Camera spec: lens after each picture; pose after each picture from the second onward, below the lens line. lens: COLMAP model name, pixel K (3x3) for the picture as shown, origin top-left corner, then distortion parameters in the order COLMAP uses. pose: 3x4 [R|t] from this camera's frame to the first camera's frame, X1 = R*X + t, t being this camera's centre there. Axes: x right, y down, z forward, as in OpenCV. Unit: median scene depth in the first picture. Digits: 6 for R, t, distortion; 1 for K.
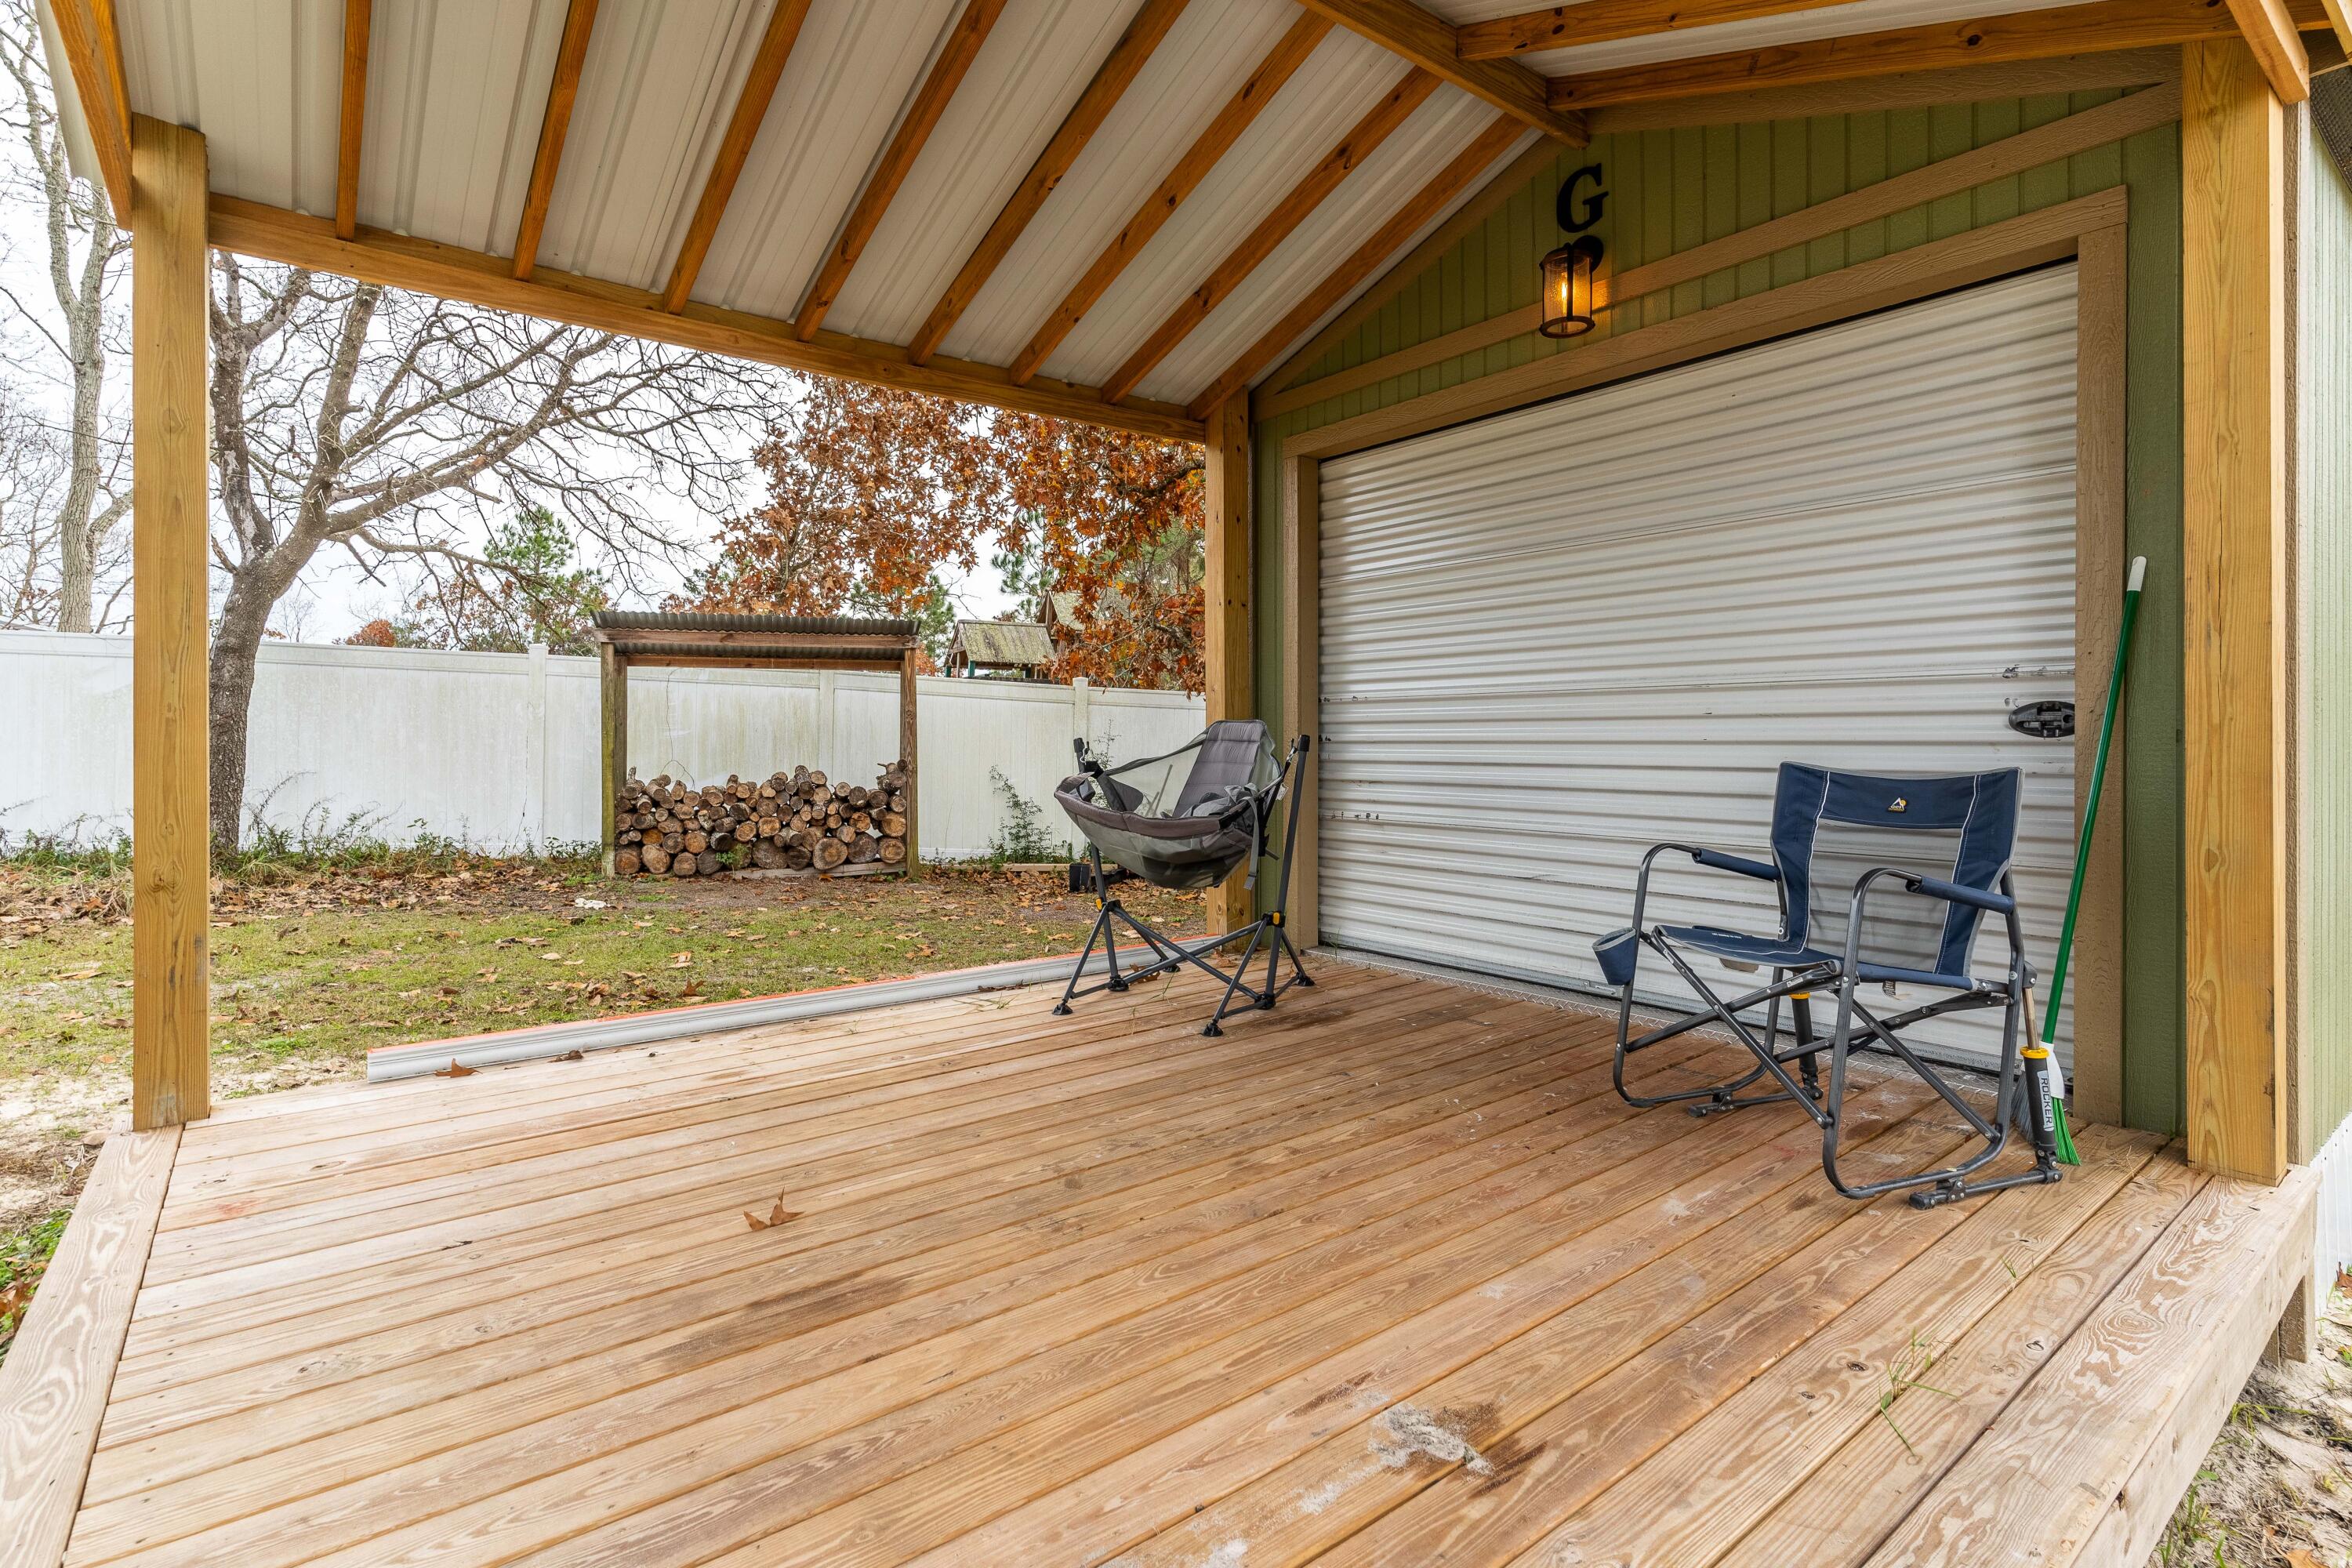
lens RADIAL K [[1139.3, 0, 1180.5], [0, 1139.3, 737.2], [0, 0, 1]] dist [0.000903, 0.000311]
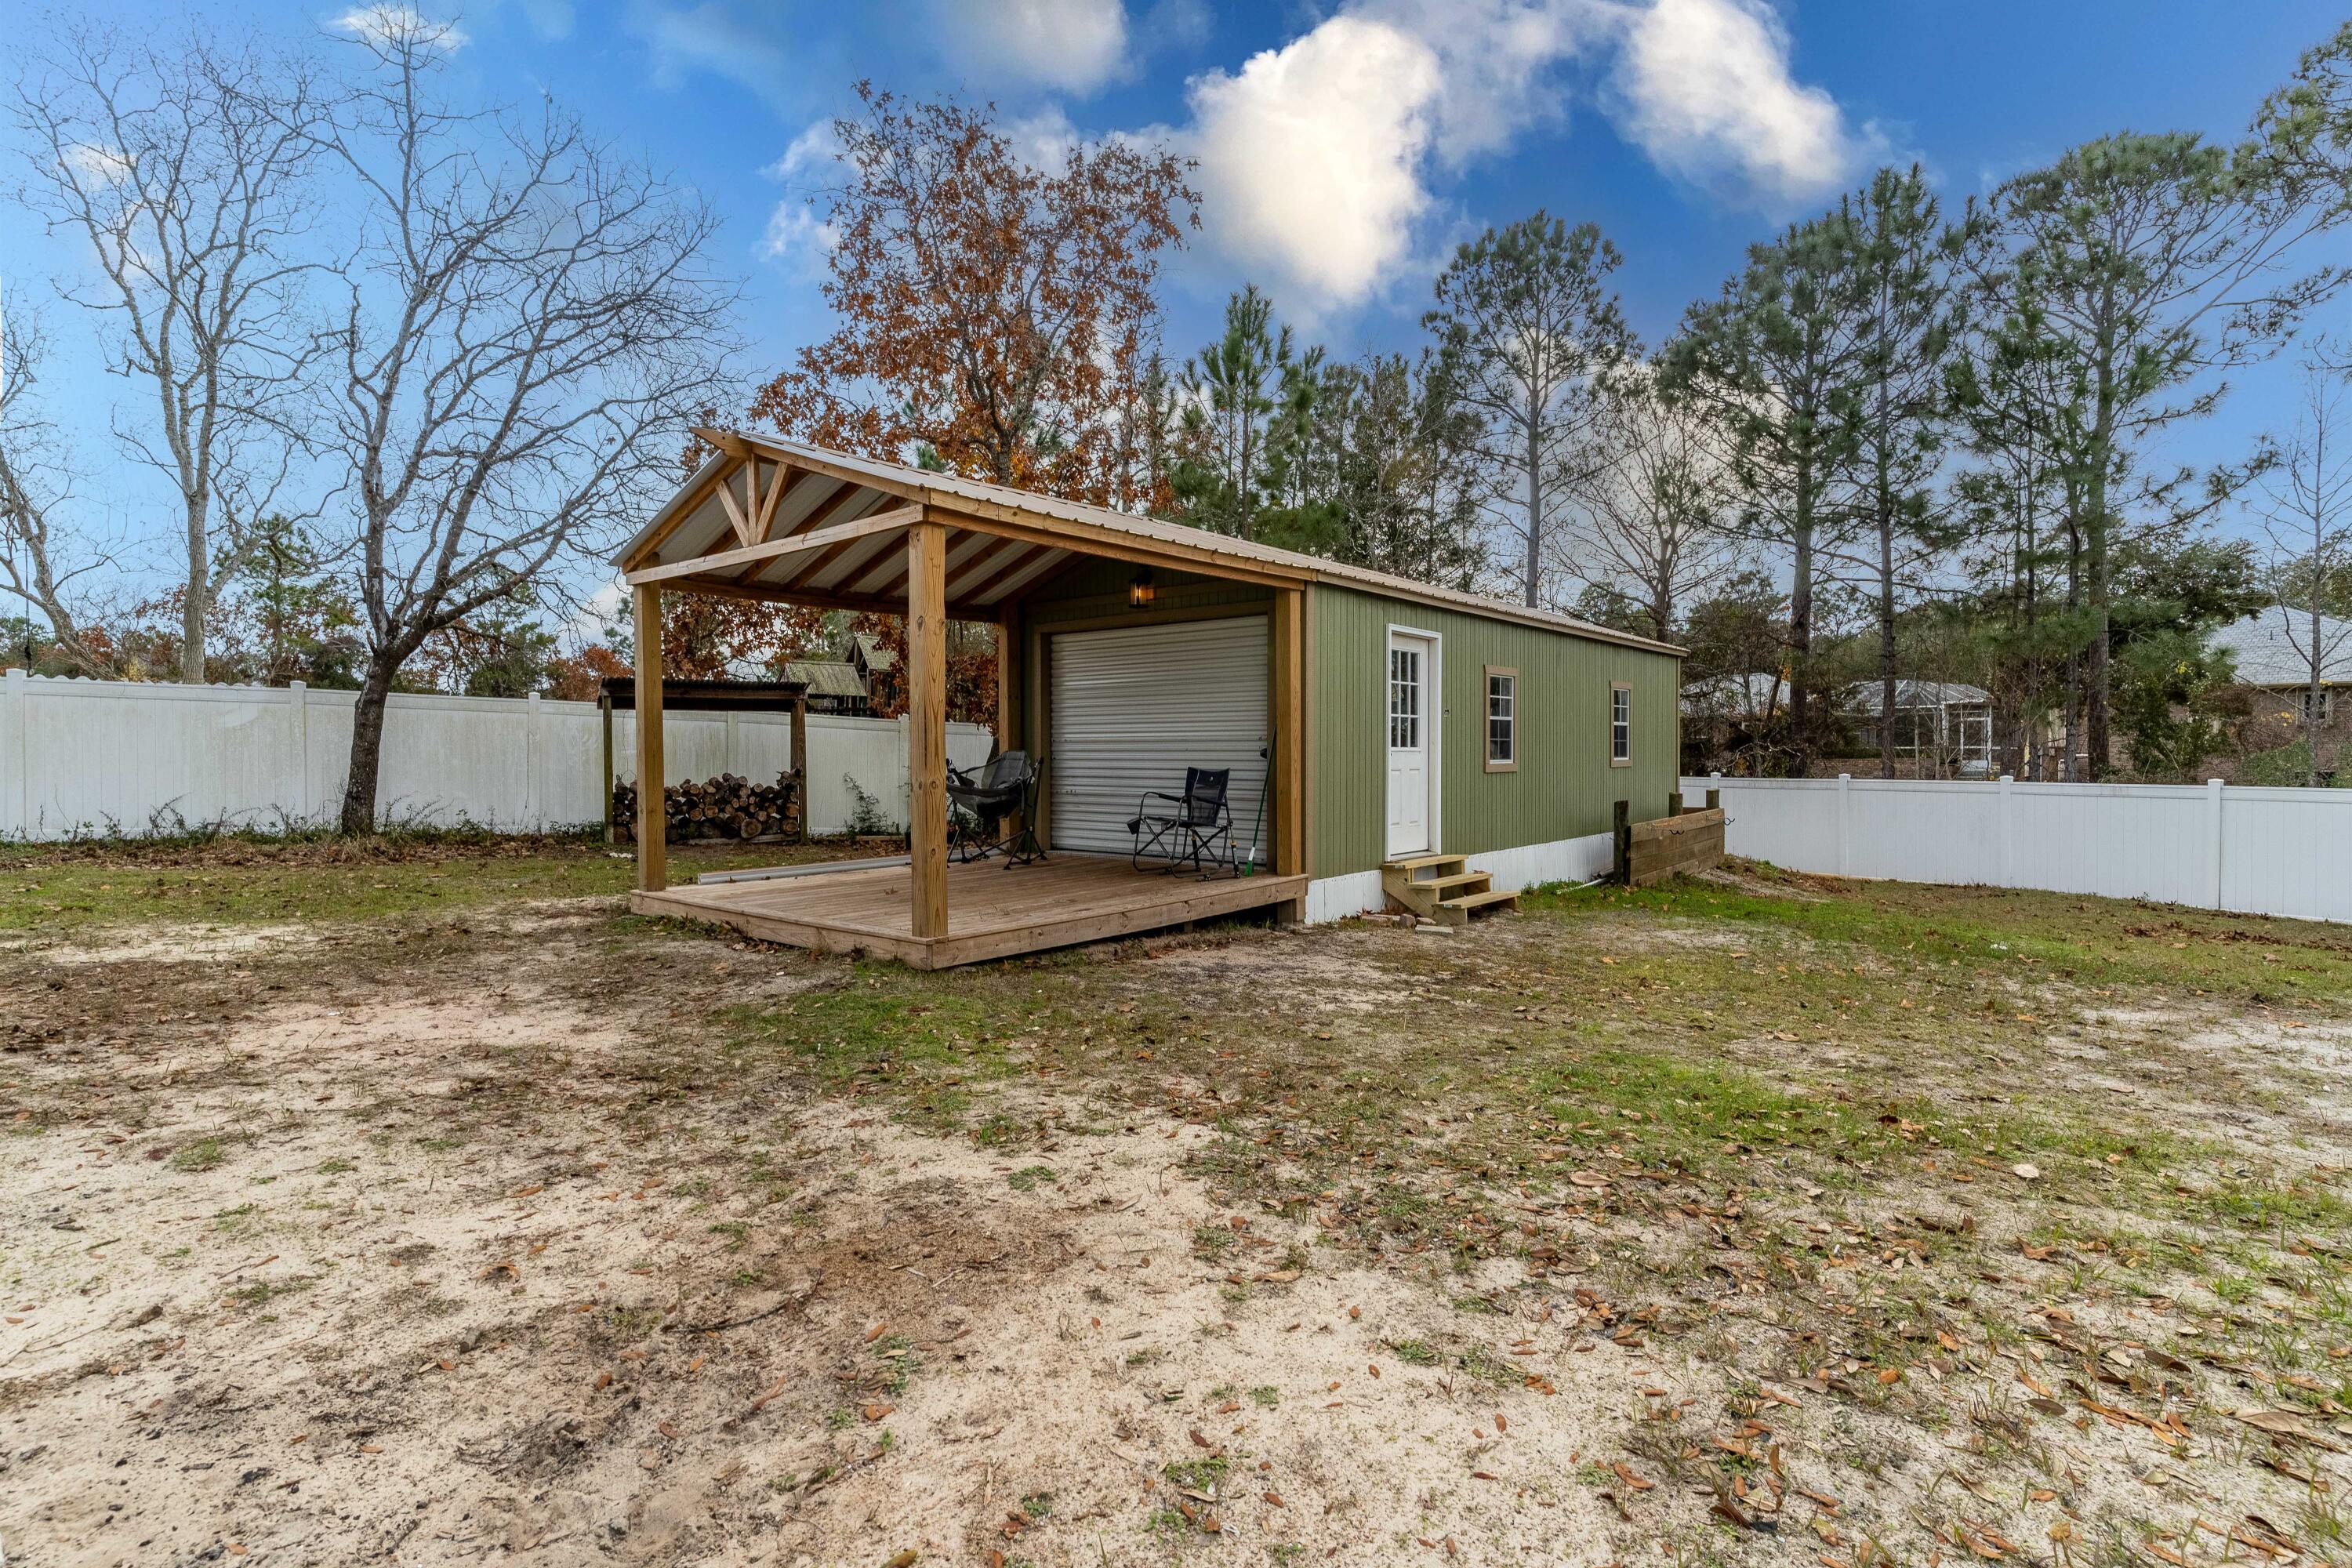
lens RADIAL K [[1144.3, 0, 1176.0], [0, 1144.3, 784.0], [0, 0, 1]] dist [0.003306, 0.000591]
pose [[0.979137, -0.007717, 0.203054, -0.127402], [0.000978, 0.999446, 0.033265, -0.030424], [-0.203198, -0.032373, 0.978602, -1.694186]]
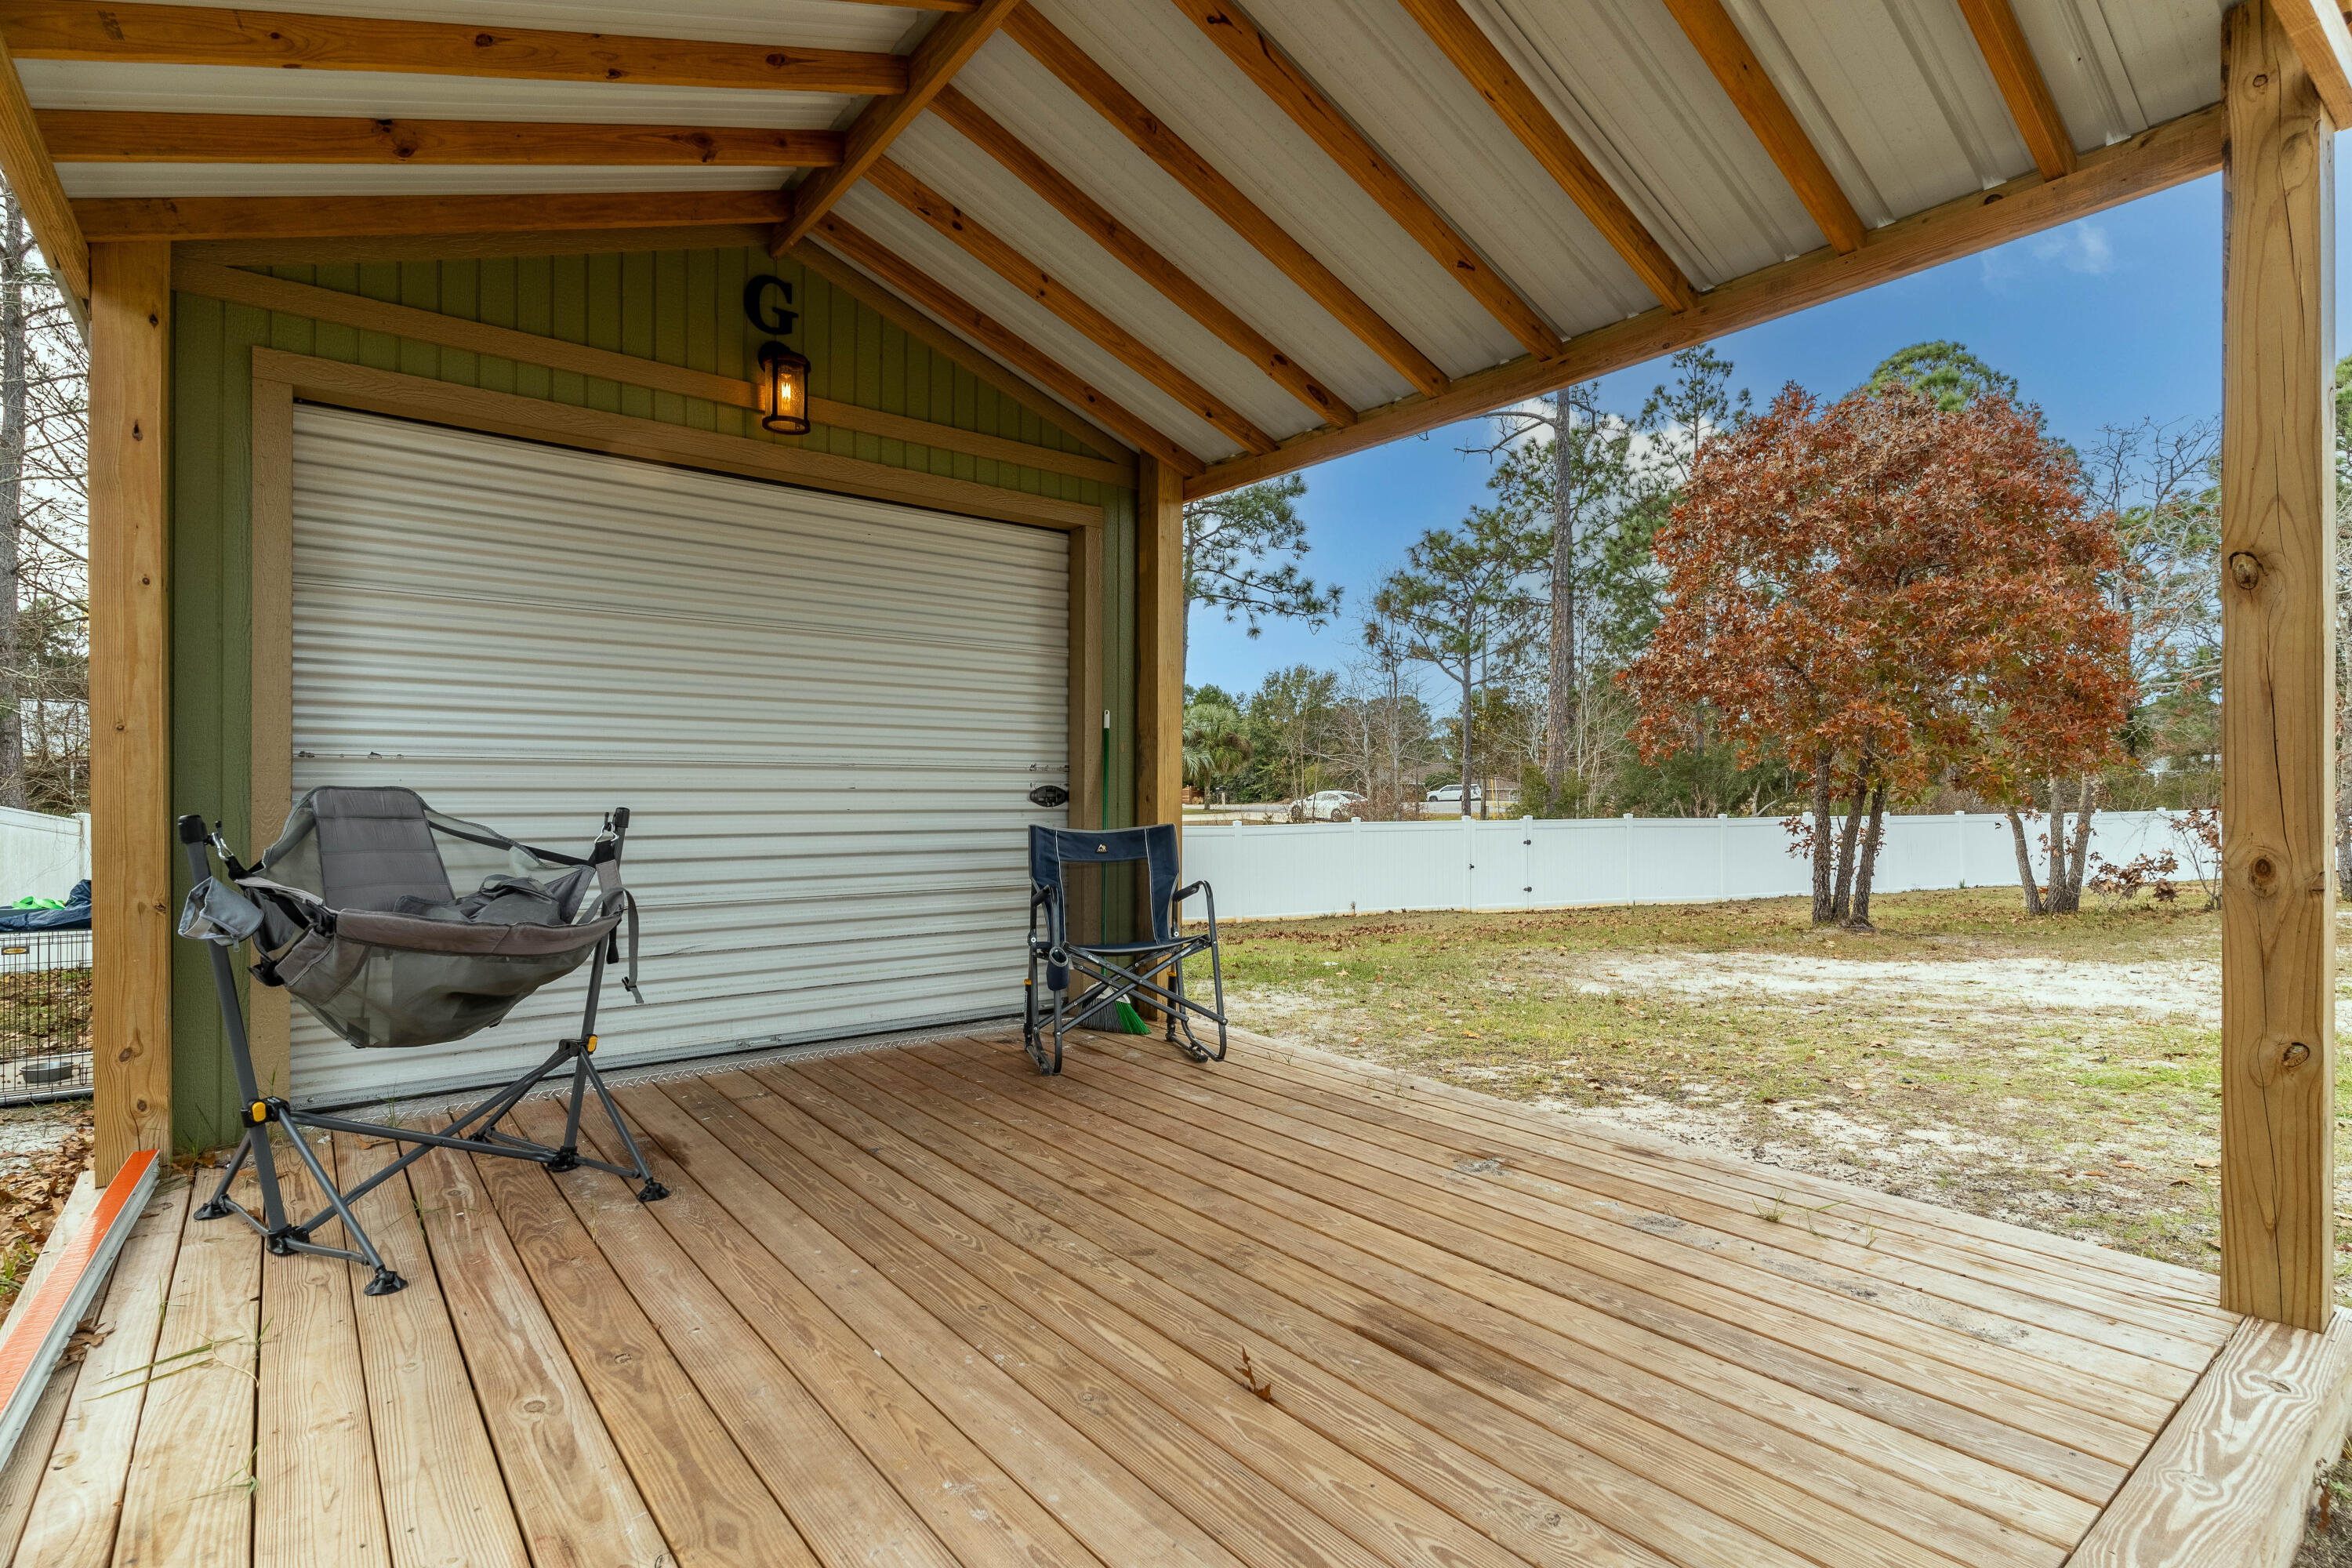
lens RADIAL K [[1135.1, 0, 1163.7], [0, 1135.1, 800.7], [0, 0, 1]] dist [0.002009, 0.000246]
pose [[0.005408, 0.000027, 0.999985, -0.733687], [0.000111, 1.000000, -0.000027, -0.007068], [-0.999985, 0.000111, 0.005408, 0.647189]]
